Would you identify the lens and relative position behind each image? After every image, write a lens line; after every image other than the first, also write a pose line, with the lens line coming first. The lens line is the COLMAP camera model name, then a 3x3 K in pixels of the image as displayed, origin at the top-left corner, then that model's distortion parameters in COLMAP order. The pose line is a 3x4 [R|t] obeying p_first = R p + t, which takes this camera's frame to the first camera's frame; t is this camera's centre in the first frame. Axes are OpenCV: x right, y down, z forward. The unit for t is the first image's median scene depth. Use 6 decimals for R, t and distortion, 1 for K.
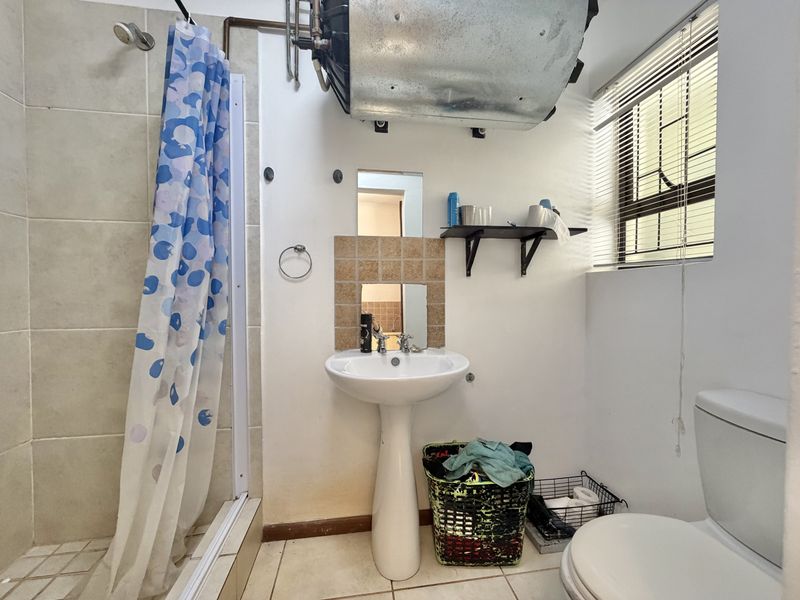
lens RADIAL K [[319.7, 0, 400.3], [0, 319.7, 298.0], [0, 0, 1]] dist [0.000594, -0.000011]
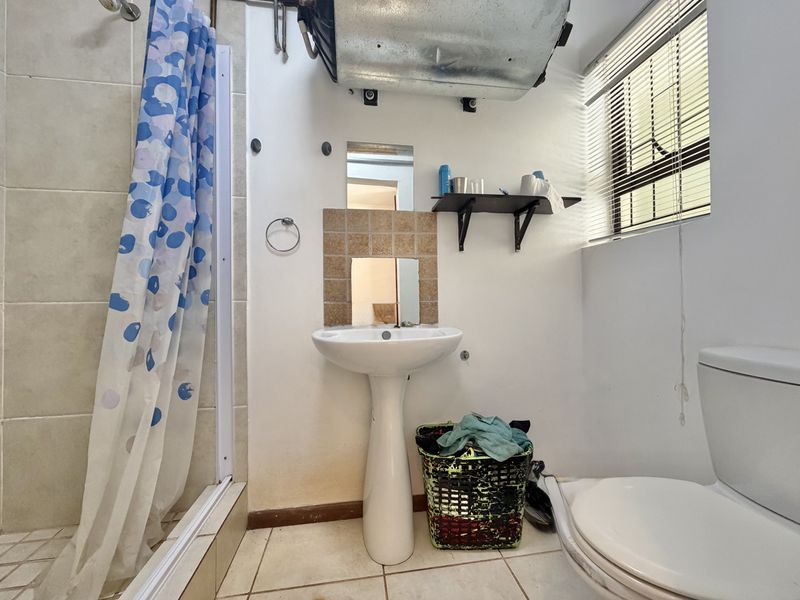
lens RADIAL K [[319.7, 0, 400.7], [0, 319.7, 300.2], [0, 0, 1]] dist [0.000594, -0.000011]
pose [[0.999942, -0.009505, 0.005017, 0.025604], [0.009665, 0.999411, -0.032915, 0.133519], [-0.004701, 0.032962, 0.999446, 0.036327]]
